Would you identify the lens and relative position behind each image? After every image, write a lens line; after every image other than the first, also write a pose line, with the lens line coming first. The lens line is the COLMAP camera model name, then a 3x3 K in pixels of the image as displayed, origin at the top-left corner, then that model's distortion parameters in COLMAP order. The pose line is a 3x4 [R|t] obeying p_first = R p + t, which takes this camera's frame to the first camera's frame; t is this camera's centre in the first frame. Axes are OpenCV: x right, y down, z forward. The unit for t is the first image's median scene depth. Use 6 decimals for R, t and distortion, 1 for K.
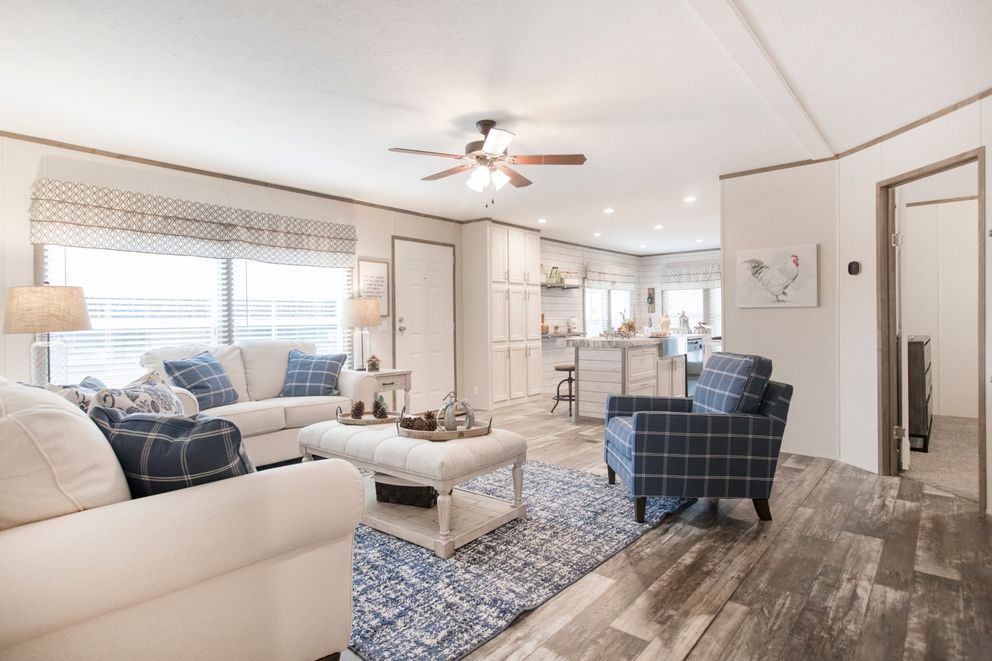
lens RADIAL K [[538.4, 0, 496.6], [0, 538.4, 323.7], [0, 0, 1]] dist [-0.000900, 0.000089]
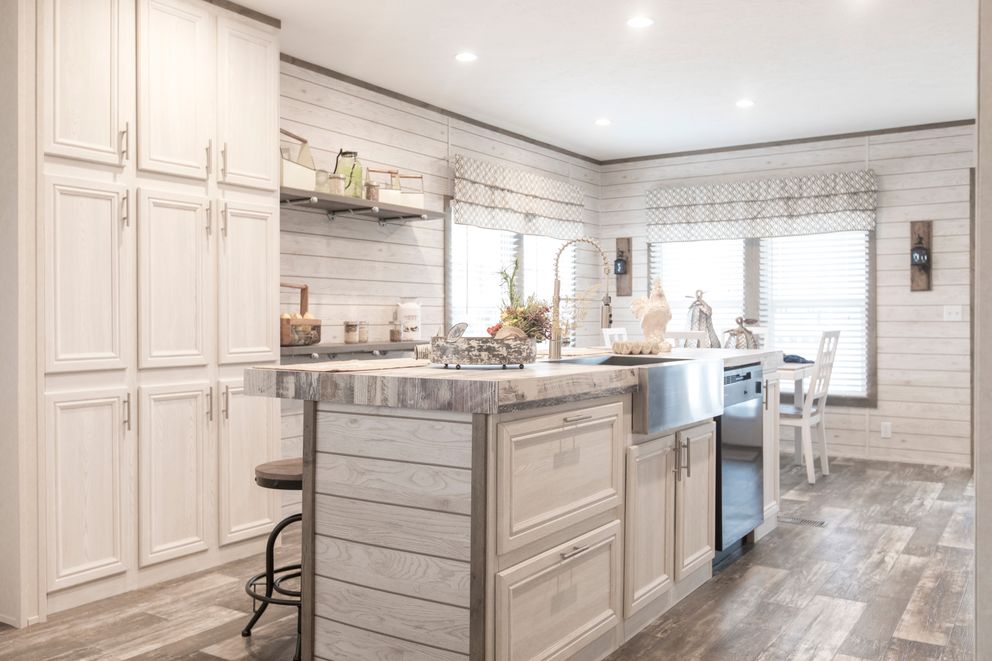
lens RADIAL K [[877.1, 0, 495.2], [0, 877.1, 332.4], [0, 0, 1]] dist [0.001654, -0.000403]
pose [[0.992249, 0.010348, 0.123833, 0.169991], [-0.011320, 0.999910, 0.007143, 0.007044], [-0.123748, -0.008490, 0.992277, 0.544154]]
